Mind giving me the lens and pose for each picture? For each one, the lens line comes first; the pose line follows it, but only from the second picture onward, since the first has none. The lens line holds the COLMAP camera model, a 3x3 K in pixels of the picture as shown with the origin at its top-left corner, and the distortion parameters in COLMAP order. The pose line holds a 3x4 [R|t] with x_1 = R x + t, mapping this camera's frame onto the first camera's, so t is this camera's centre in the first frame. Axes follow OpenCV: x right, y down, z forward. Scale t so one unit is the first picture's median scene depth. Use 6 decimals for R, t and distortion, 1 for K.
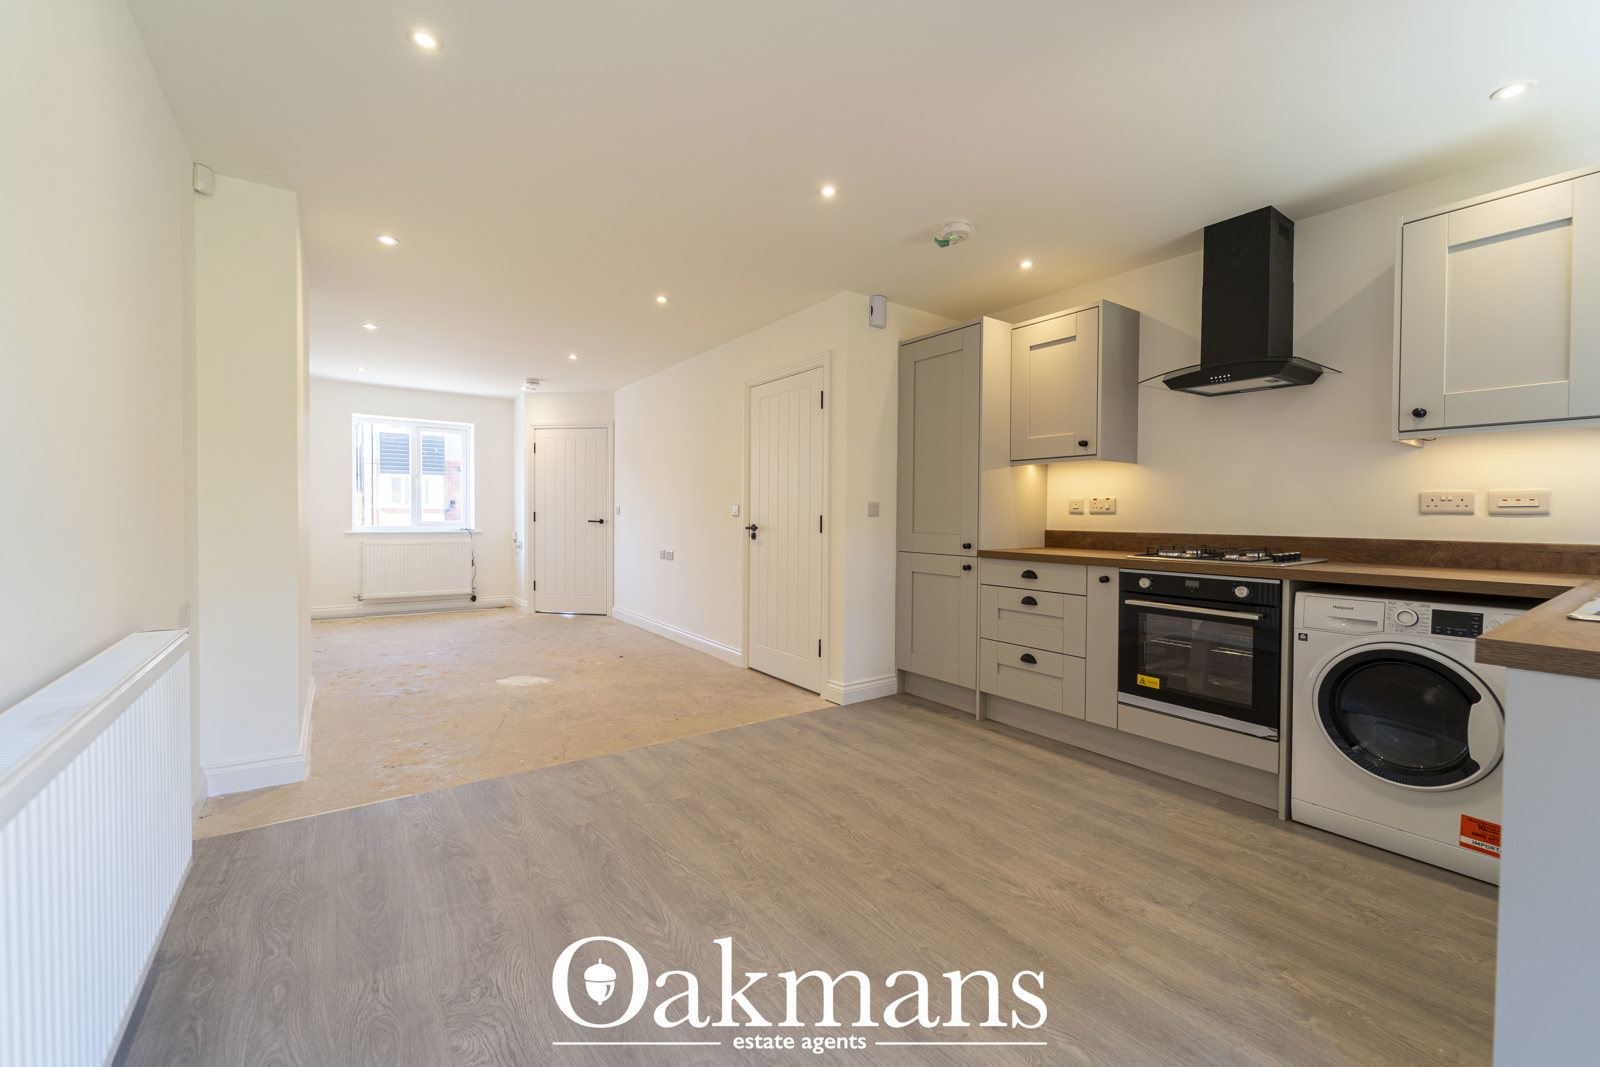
lens RADIAL K [[646.4, 0, 788.3], [0, 646.4, 529.8], [0, 0, 1]] dist [0.002687, -0.002164]
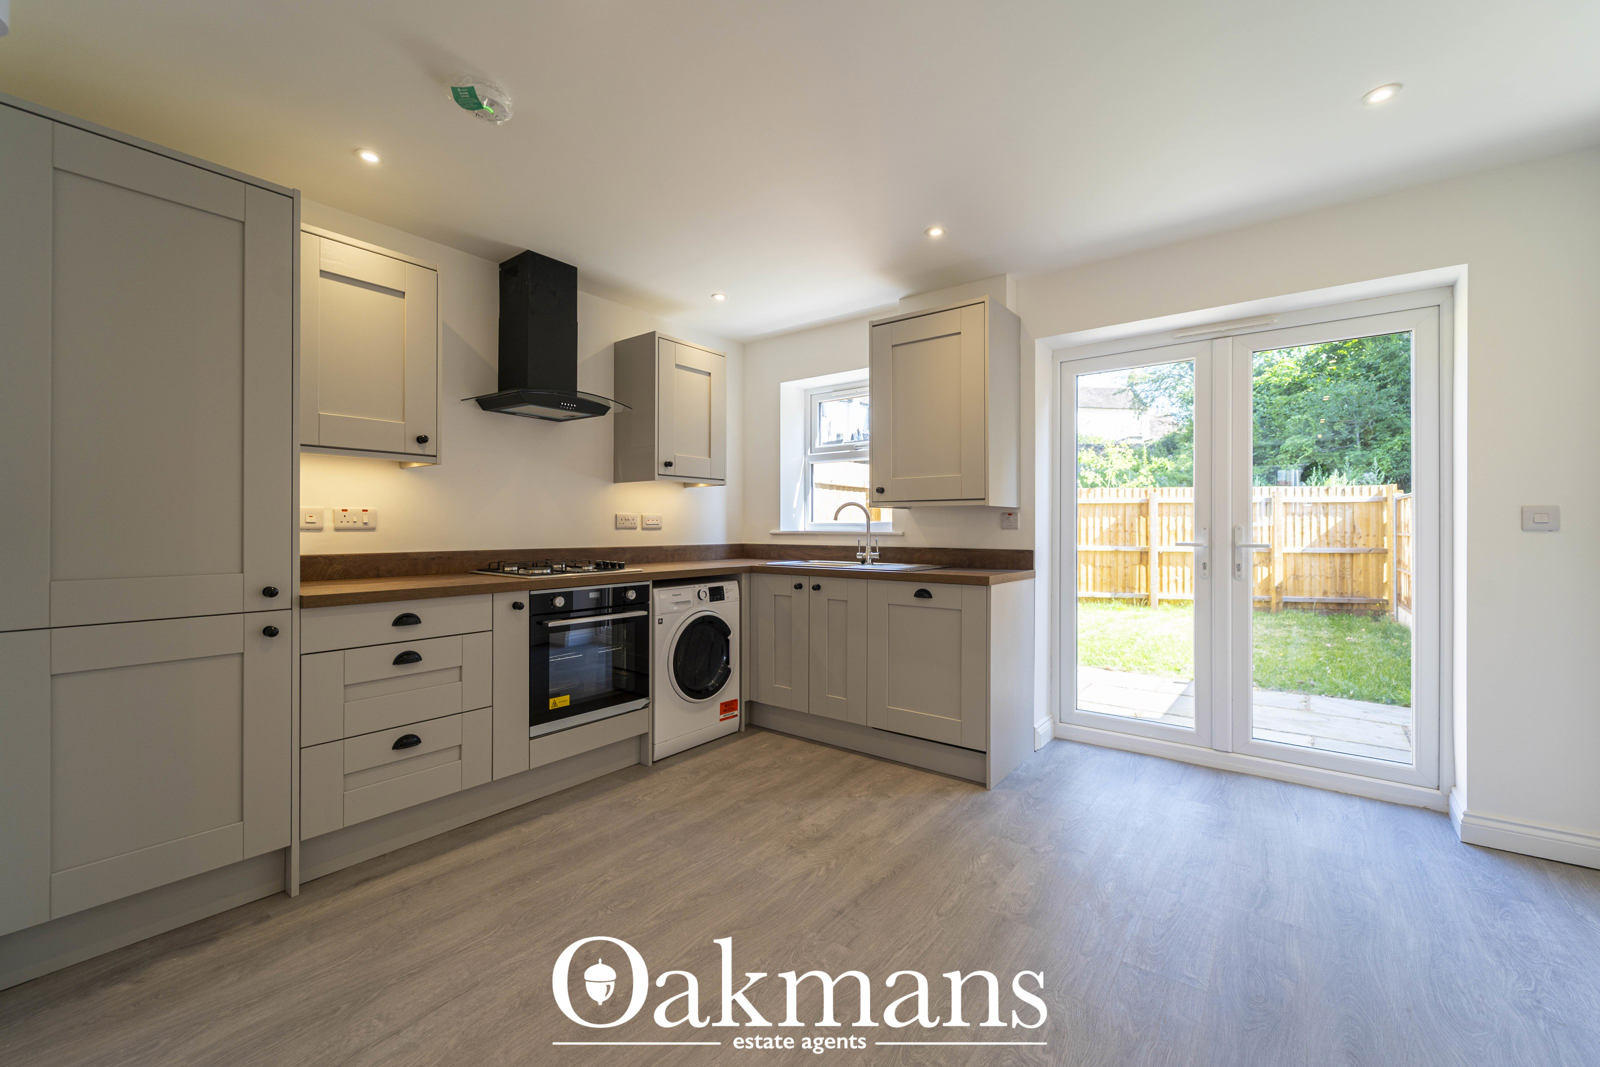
lens RADIAL K [[646.4, 0, 799.7], [0, 646.4, 528.8], [0, 0, 1]] dist [0.002687, -0.002164]
pose [[-0.301729, -0.009586, 0.953345, -0.470547], [0.019867, 0.999669, 0.016339, -0.035356], [-0.953187, 0.023870, -0.301439, 0.919422]]
